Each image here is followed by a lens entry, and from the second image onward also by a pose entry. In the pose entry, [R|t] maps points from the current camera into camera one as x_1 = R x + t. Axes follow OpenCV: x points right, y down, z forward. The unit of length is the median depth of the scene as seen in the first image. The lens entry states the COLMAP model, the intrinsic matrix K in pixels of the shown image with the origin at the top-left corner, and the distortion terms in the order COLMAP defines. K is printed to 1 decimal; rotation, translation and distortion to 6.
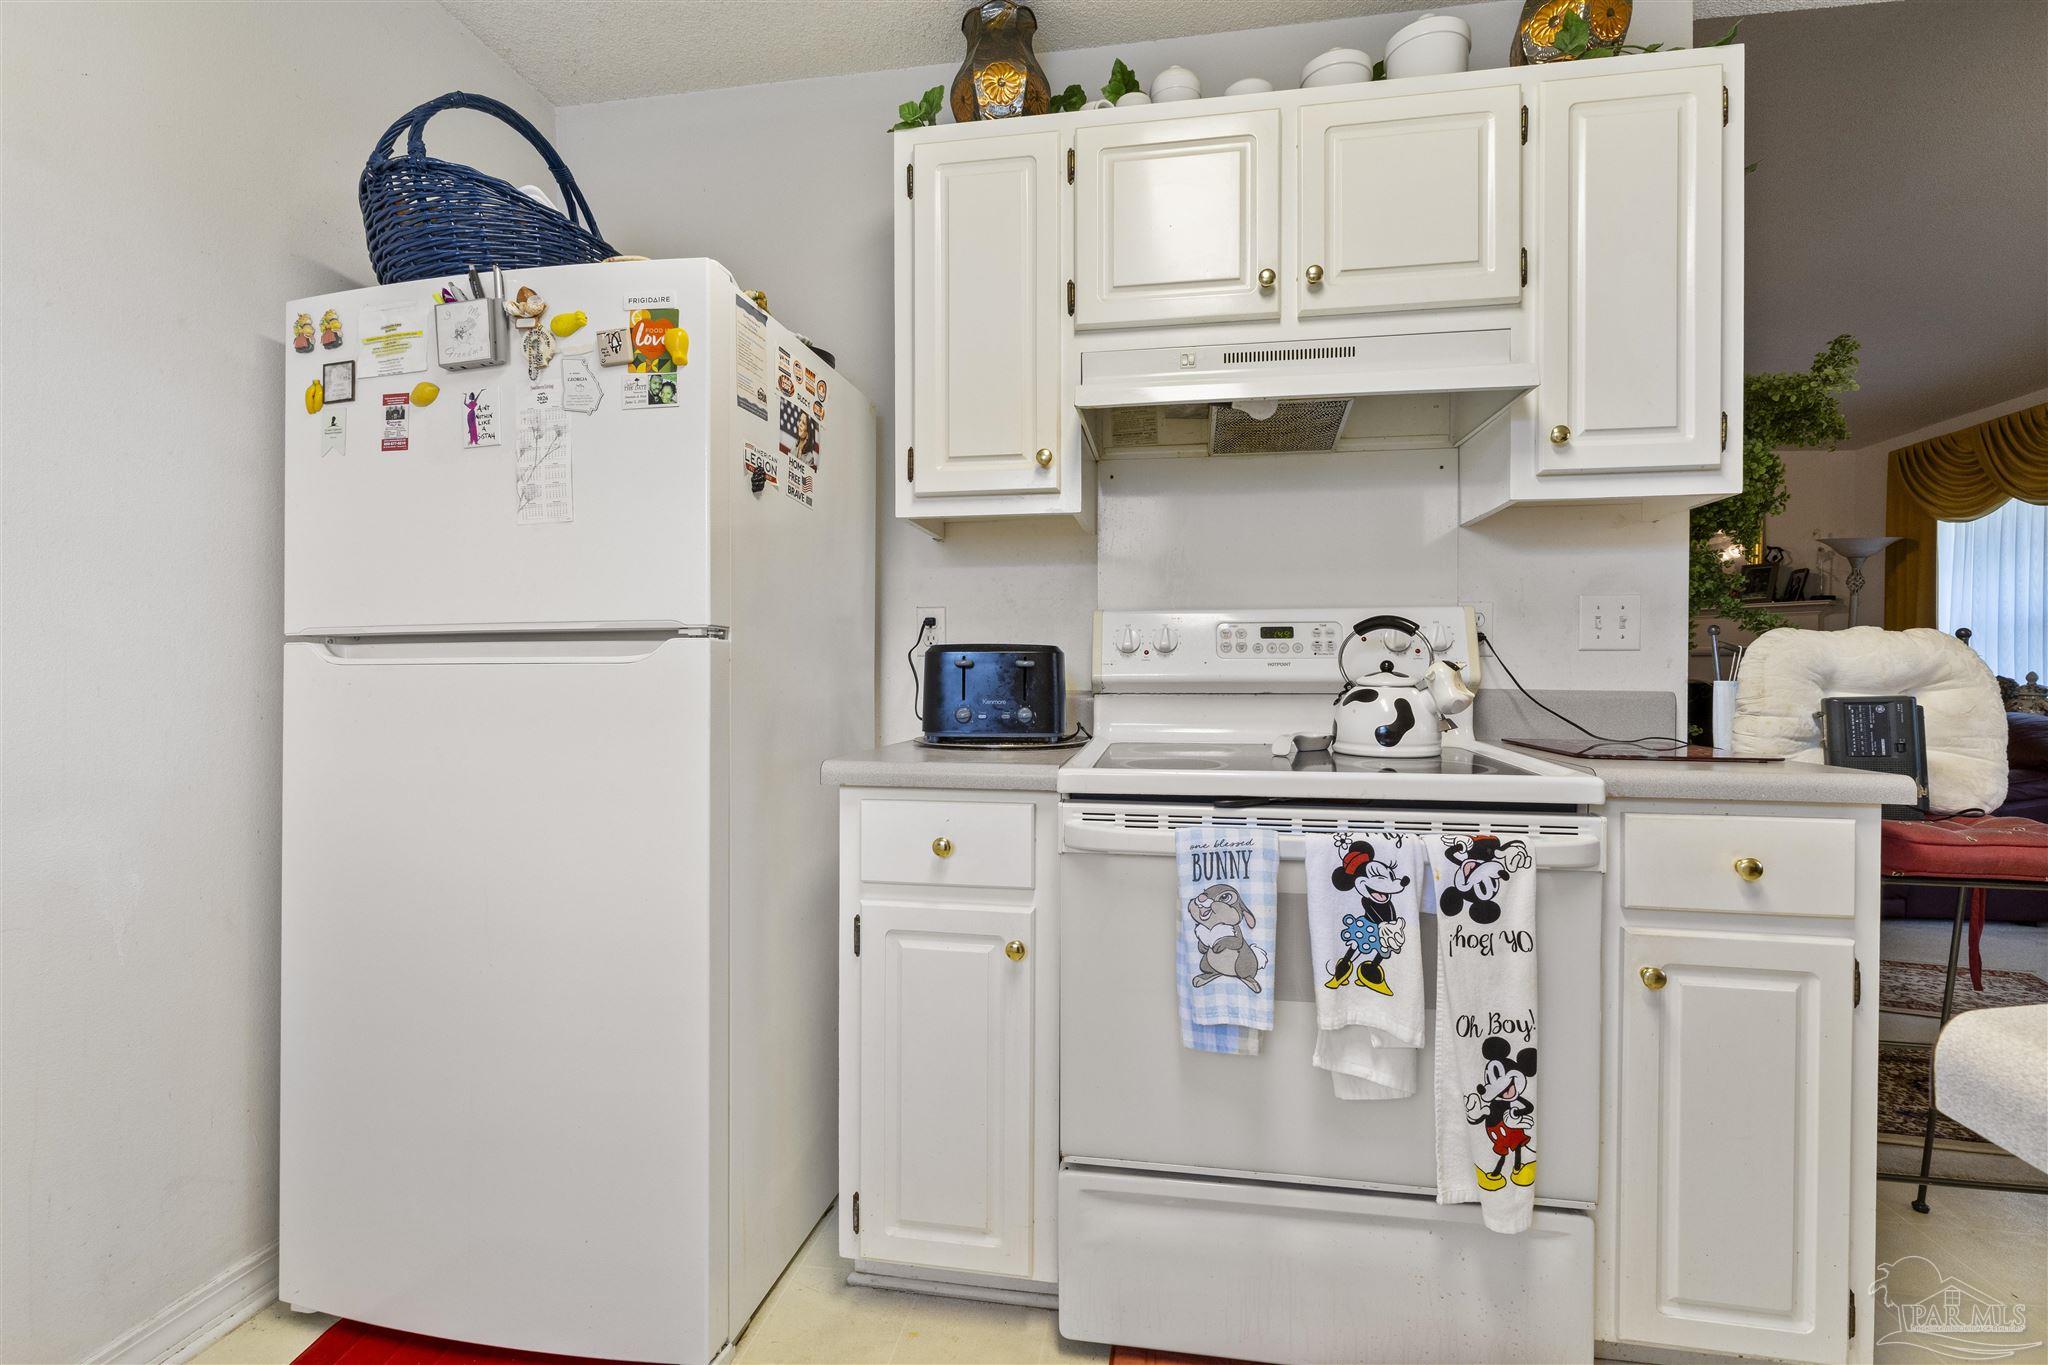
lens RADIAL K [[910.5, 0, 1035.0], [0, 910.5, 679.6], [0, 0, 1]] dist [-0.005433, 0.000724]
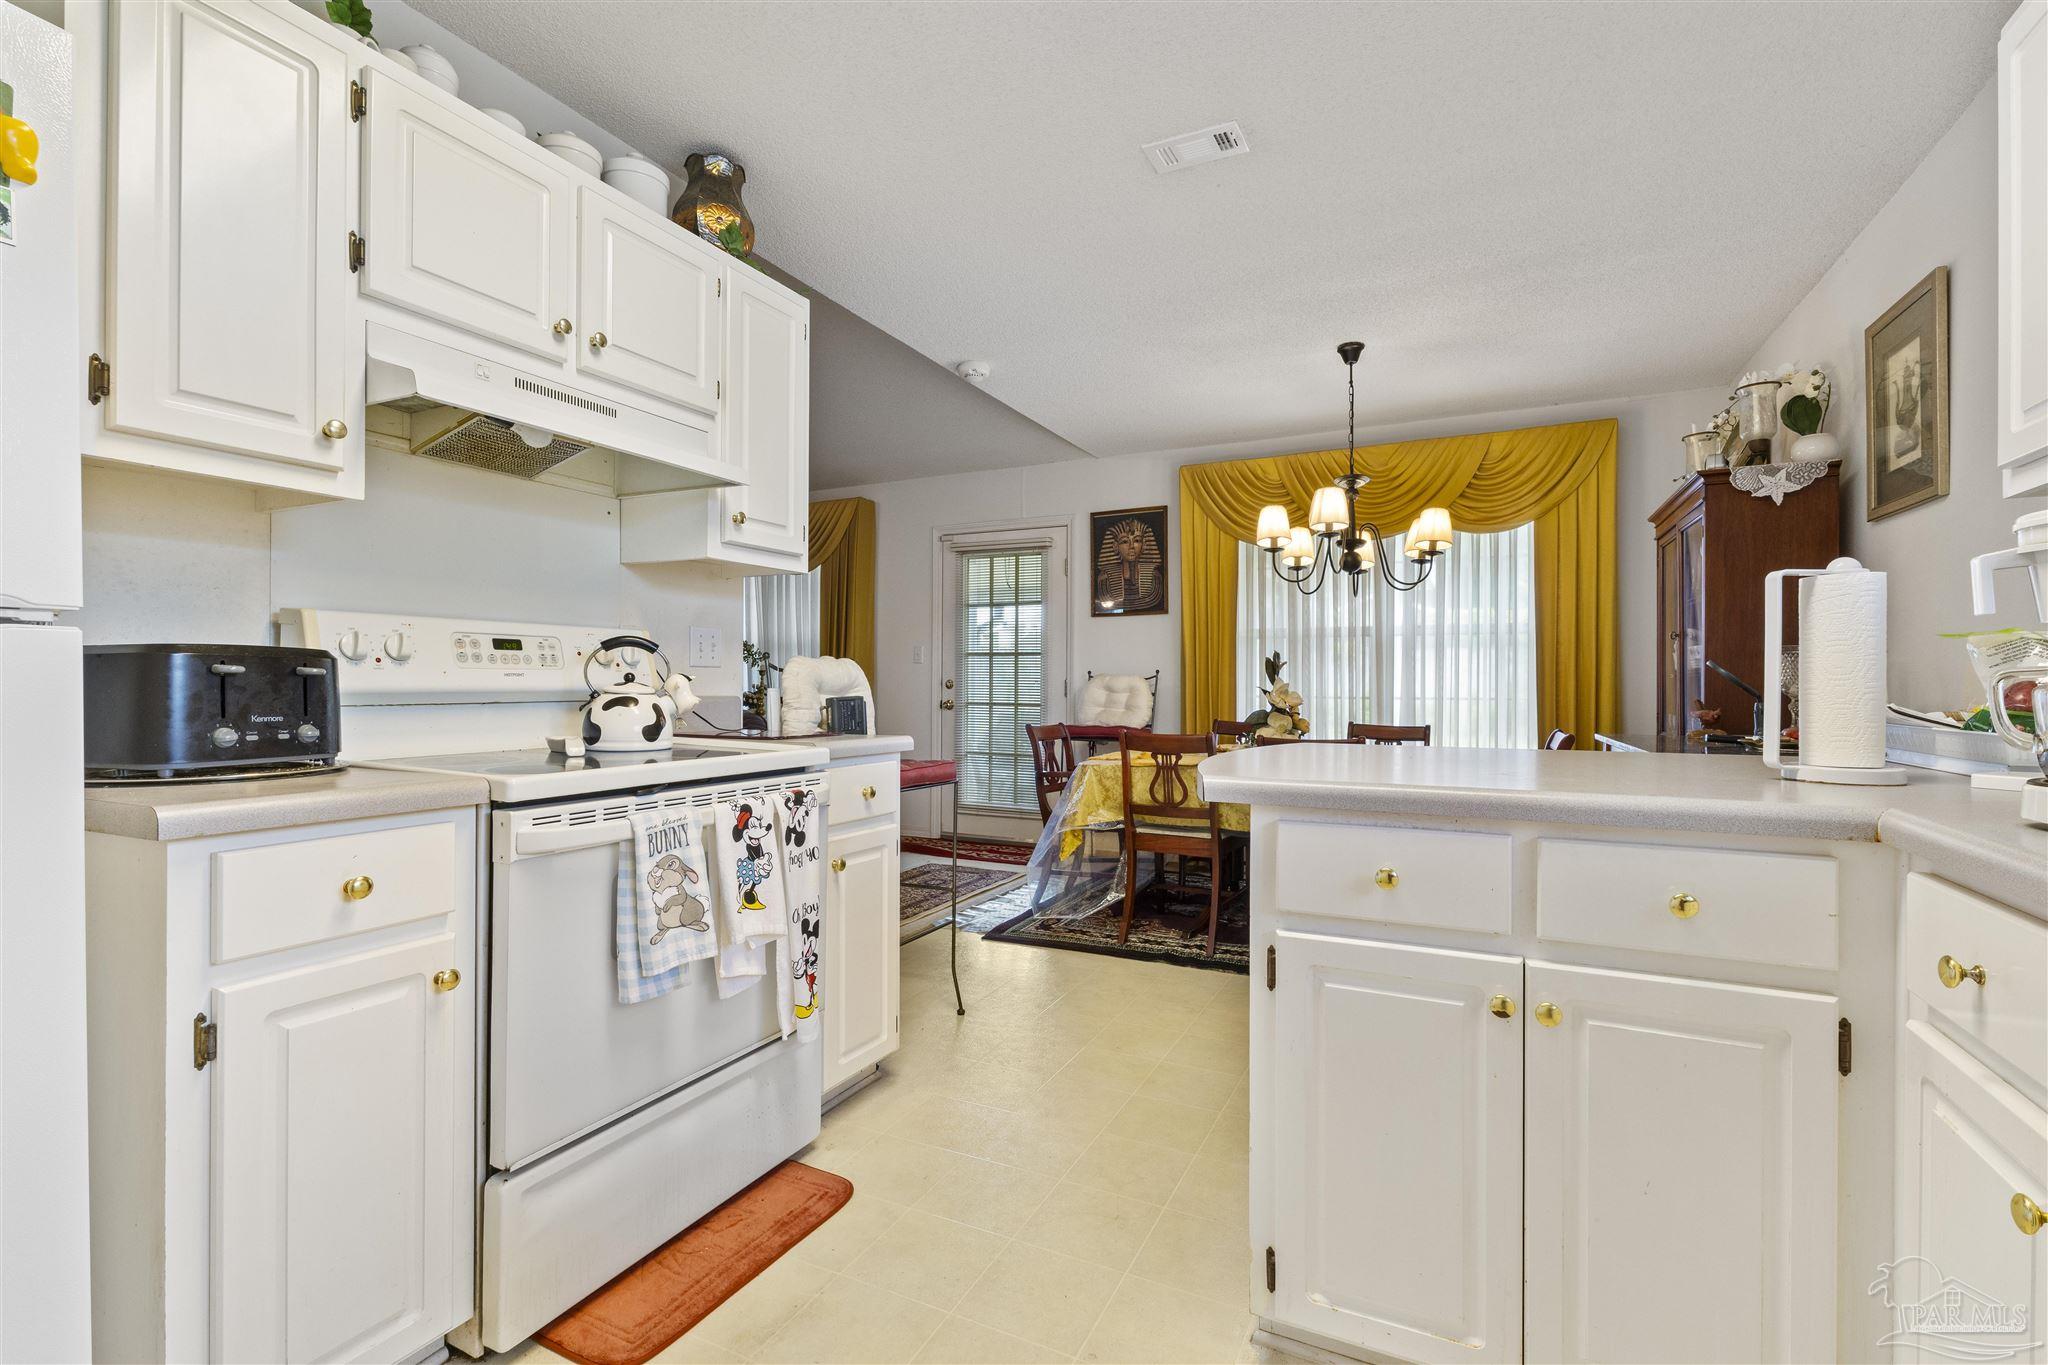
lens RADIAL K [[910.5, 0, 1044.3], [0, 910.5, 688.1], [0, 0, 1]] dist [-0.005433, 0.000724]
pose [[0.272893, -0.004242, 0.962035, -0.833352], [0.005357, 0.999981, 0.002890, -0.001411], [-0.962029, 0.004365, 0.272911, 0.174109]]
